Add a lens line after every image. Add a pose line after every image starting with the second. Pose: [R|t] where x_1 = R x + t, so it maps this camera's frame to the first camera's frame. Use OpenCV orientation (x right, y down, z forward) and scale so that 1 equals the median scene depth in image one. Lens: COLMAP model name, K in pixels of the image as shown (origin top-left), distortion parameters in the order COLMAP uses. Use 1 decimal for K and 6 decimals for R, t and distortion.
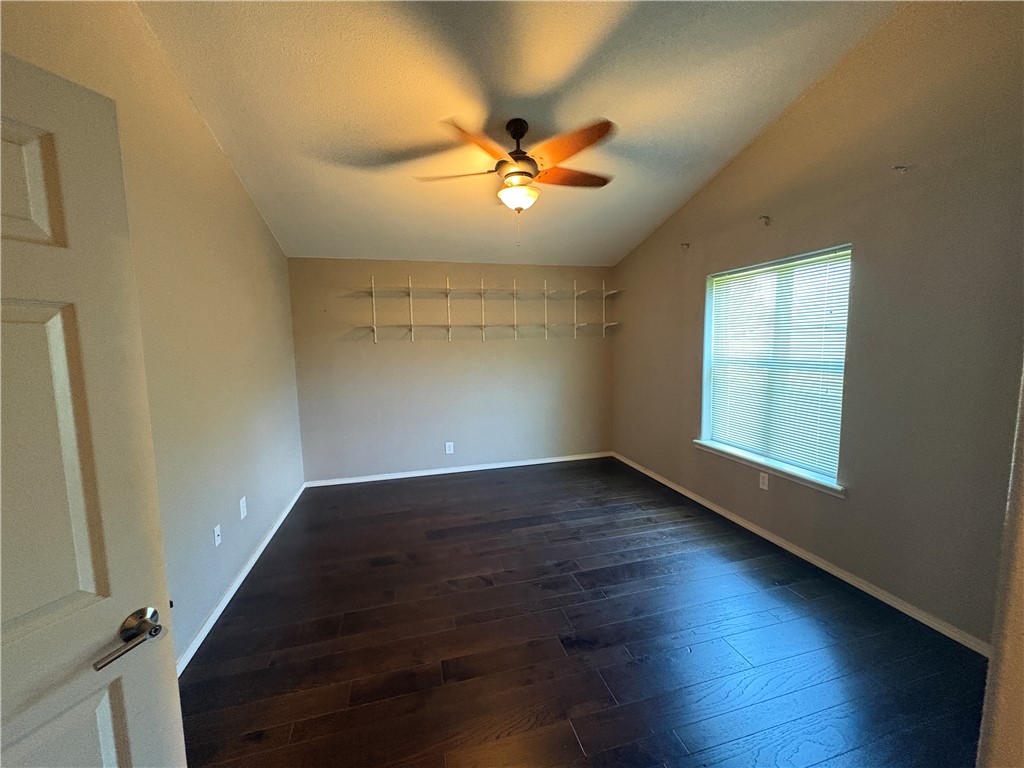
lens RADIAL K [[405.4, 0, 512.3], [0, 405.4, 386.7], [0, 0, 1]] dist [0.000350, -0.000185]
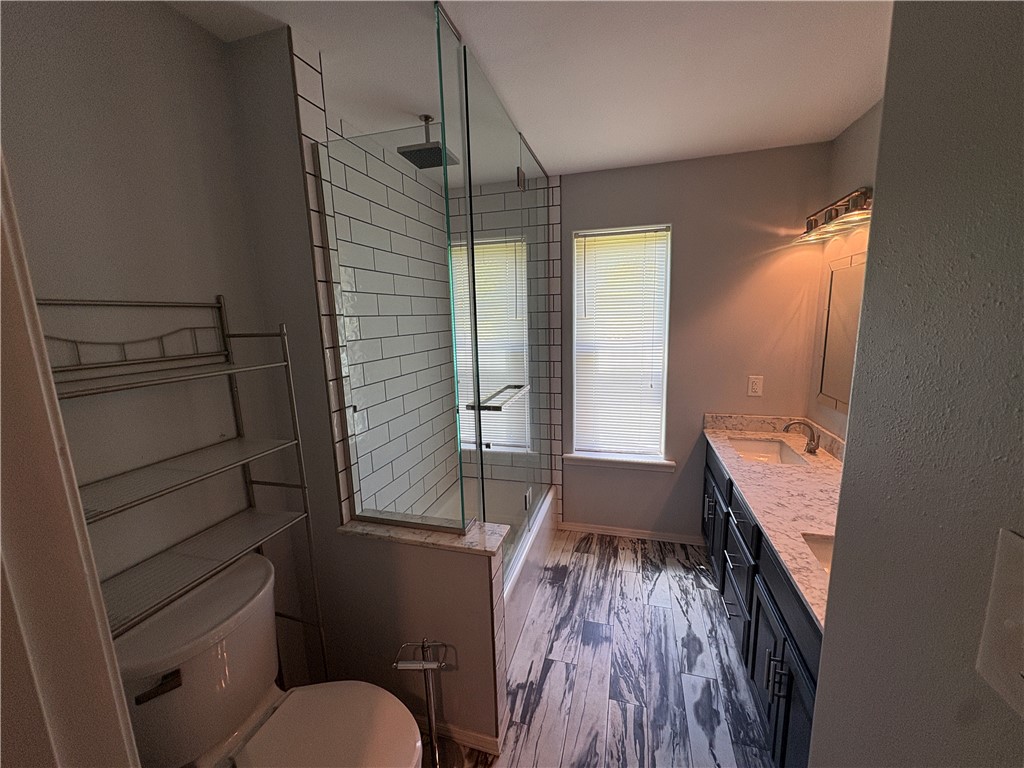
lens RADIAL K [[405.4, 0, 512.3], [0, 405.4, 386.7], [0, 0, 1]] dist [0.000350, -0.000185]
pose [[0.521962, -0.142900, 0.840913, -0.223609], [0.108435, 0.988984, 0.100755, -0.084669], [-0.846048, 0.038594, 0.531708, 0.689680]]
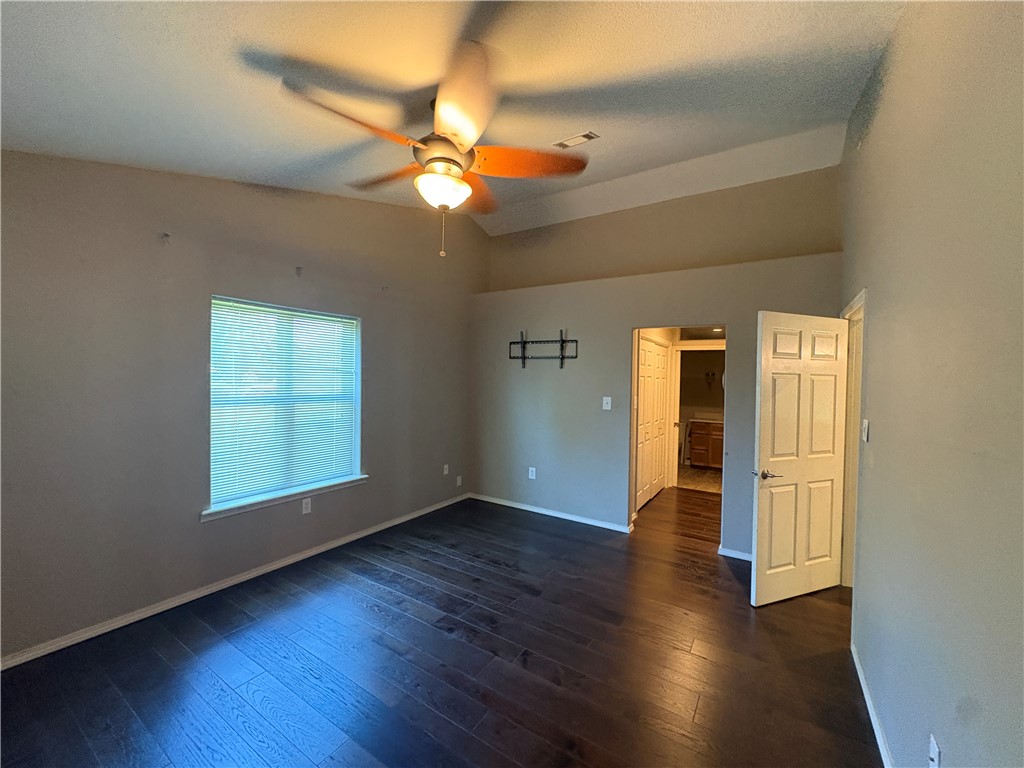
lens RADIAL K [[405.4, 0, 512.3], [0, 405.4, 386.7], [0, 0, 1]] dist [0.000350, -0.000185]
pose [[-0.669885, -0.006327, 0.742438, -0.609305], [0.074211, 0.994385, 0.075434, -0.140007], [-0.738746, 0.105629, -0.665655, 1.382684]]
